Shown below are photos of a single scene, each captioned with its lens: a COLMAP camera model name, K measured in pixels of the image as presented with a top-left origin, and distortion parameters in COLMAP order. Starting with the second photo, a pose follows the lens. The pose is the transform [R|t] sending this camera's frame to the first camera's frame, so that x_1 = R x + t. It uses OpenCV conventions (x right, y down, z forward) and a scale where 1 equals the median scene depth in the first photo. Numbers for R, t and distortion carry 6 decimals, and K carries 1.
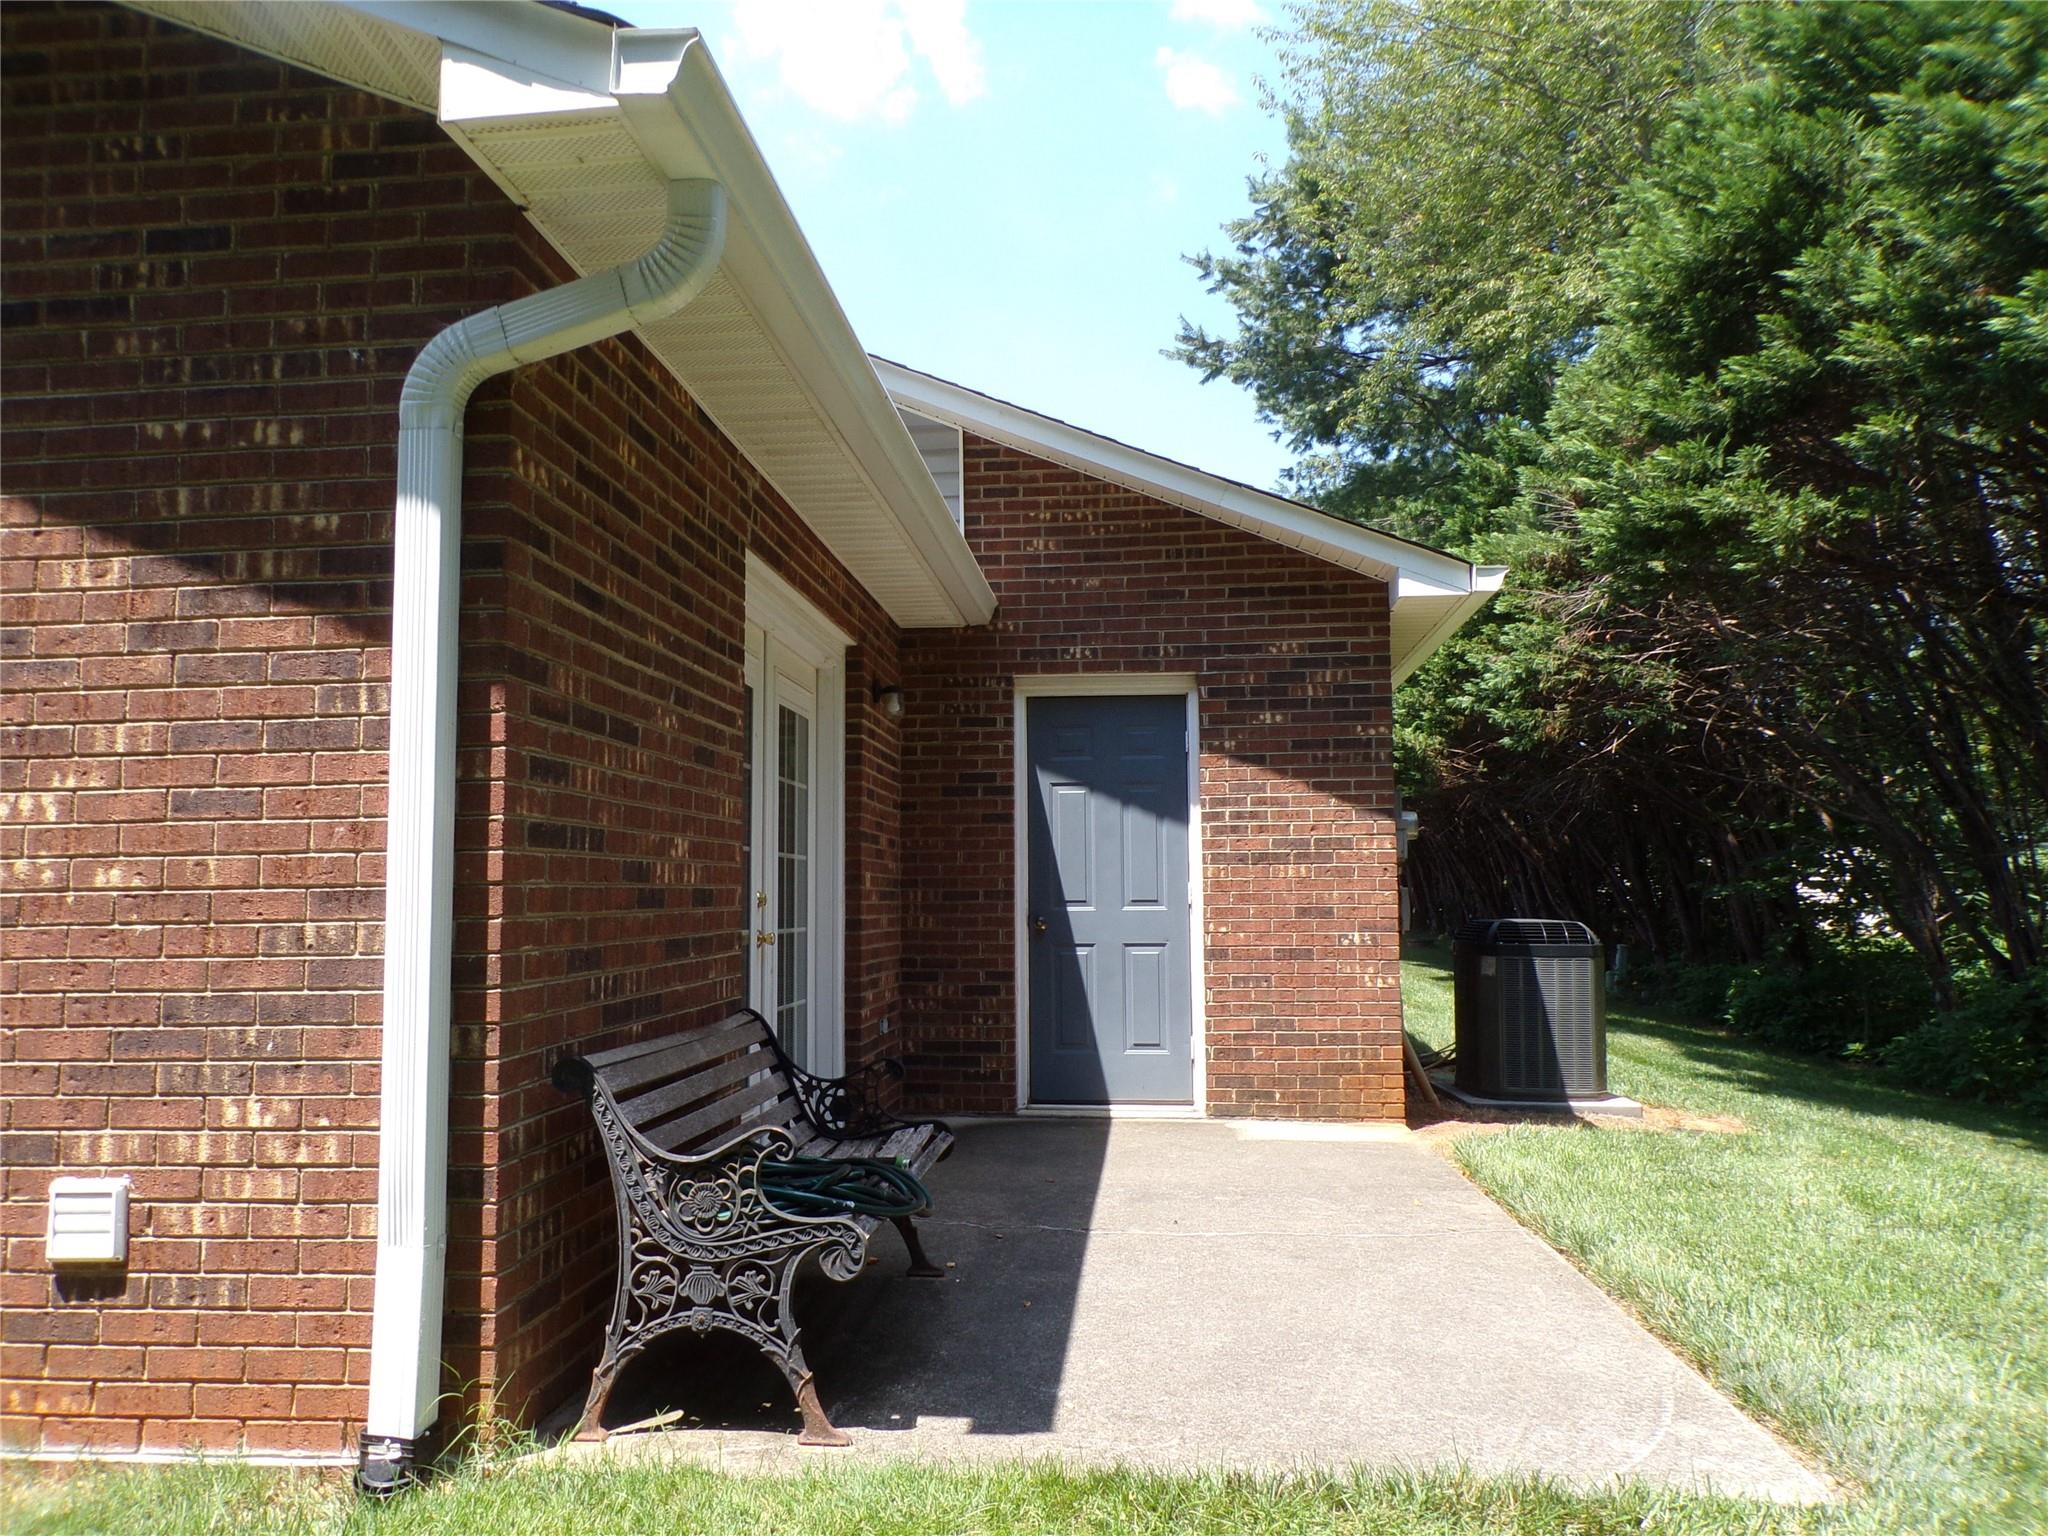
lens RADIAL K [[1384.6, 0, 1024.0], [0, 1384.6, 768.0], [0, 0, 1]] dist [0.003958, 0.000670]
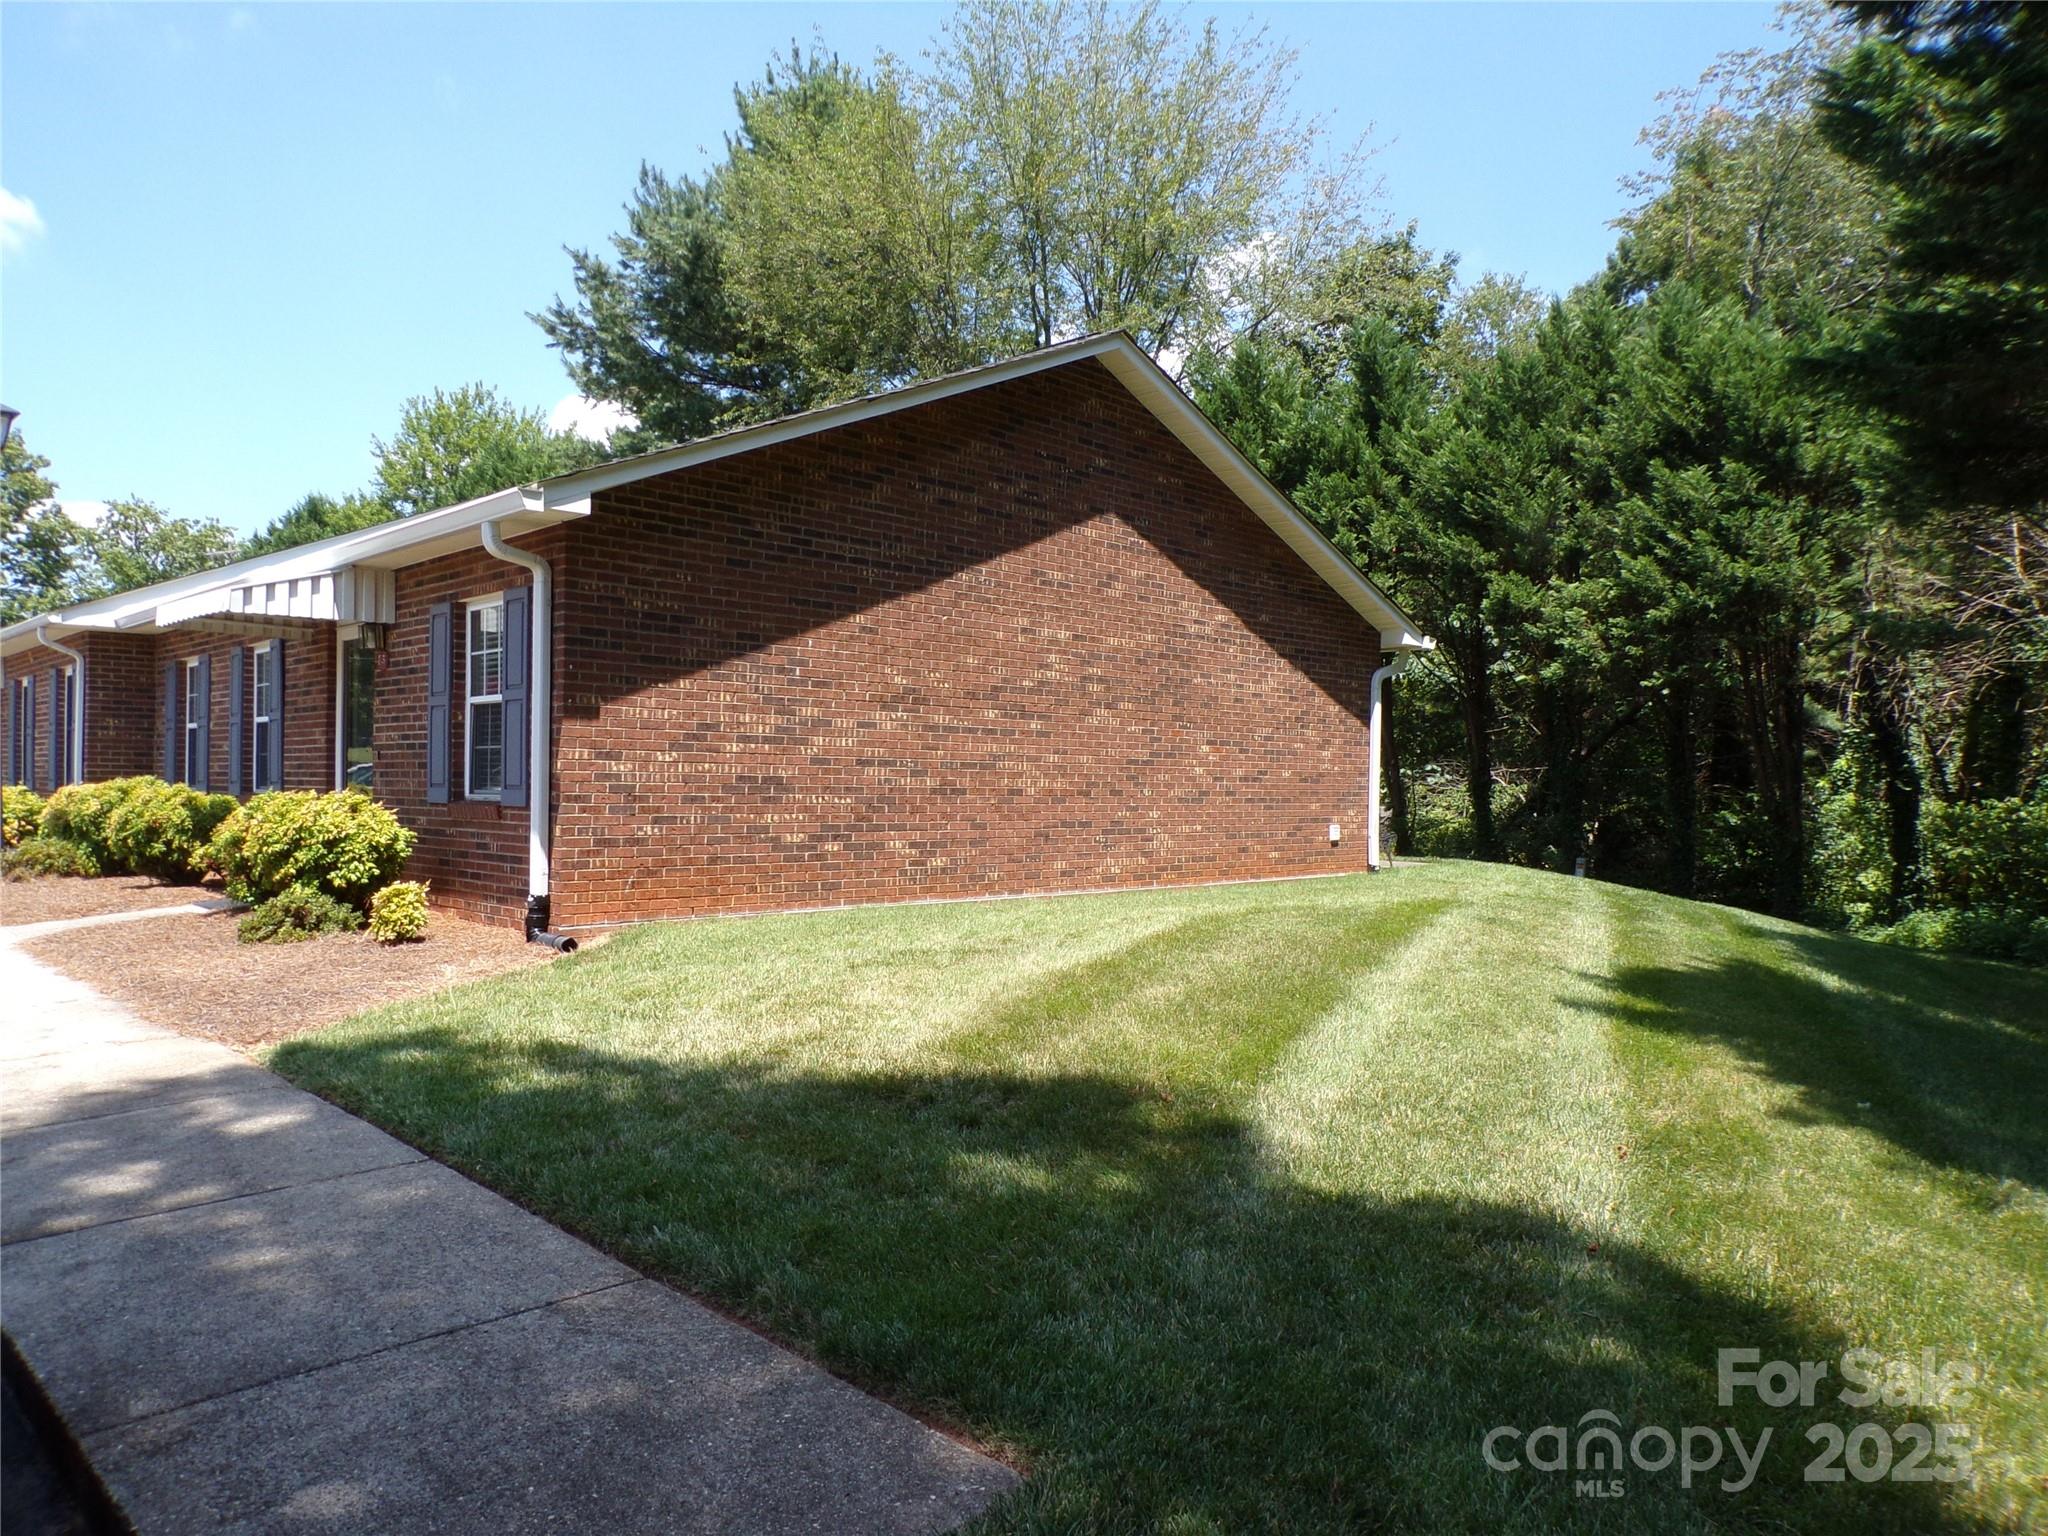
lens RADIAL K [[1384.6, 0, 1024.0], [0, 1384.6, 768.0], [0, 0, 1]] dist [0.003958, 0.000670]
pose [[0.659419, 0.040013, 0.750710, -5.209573], [-0.101700, 0.994151, 0.036344, 0.007004], [-0.744865, -0.100313, 0.659632, -1.517150]]
